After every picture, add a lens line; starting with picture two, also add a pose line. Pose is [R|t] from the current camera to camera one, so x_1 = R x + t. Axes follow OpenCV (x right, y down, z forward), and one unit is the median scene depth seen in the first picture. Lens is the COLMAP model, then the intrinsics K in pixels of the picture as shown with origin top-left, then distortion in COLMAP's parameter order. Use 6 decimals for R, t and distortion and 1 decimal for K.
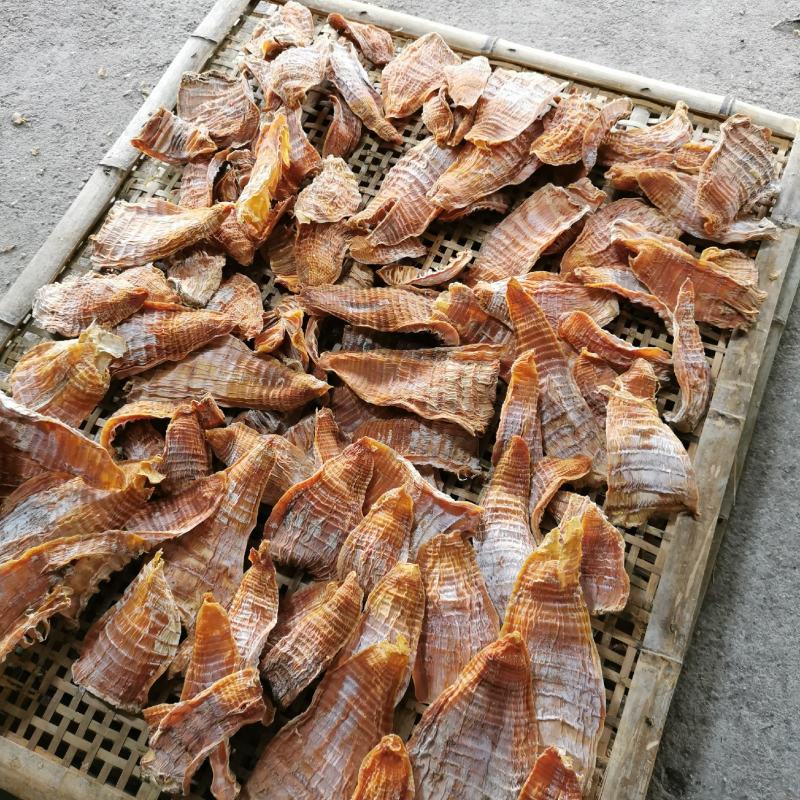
lens RADIAL K [[829.0, 0, 406.9], [0, 829.0, 397.3], [0, 0, 1]] dist [0.060427, -0.082392]
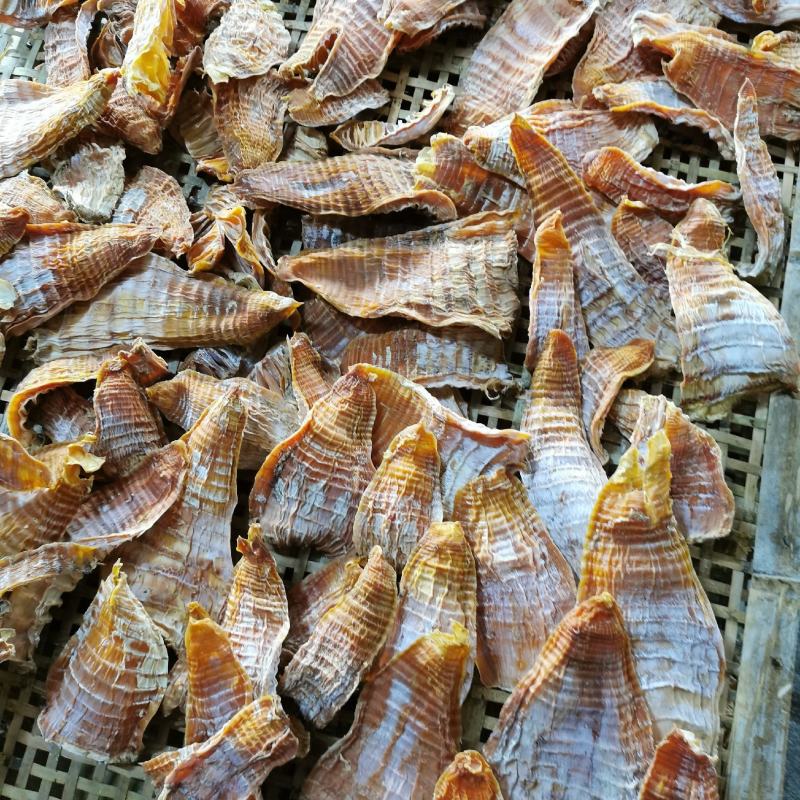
lens RADIAL K [[829.0, 0, 406.9], [0, 829.0, 397.3], [0, 0, 1]] dist [0.060427, -0.082392]
pose [[0.985437, -0.166763, 0.033241, -0.036608], [0.158830, 0.972507, 0.170303, -0.043761], [-0.060727, -0.162544, 0.984831, 0.247280]]
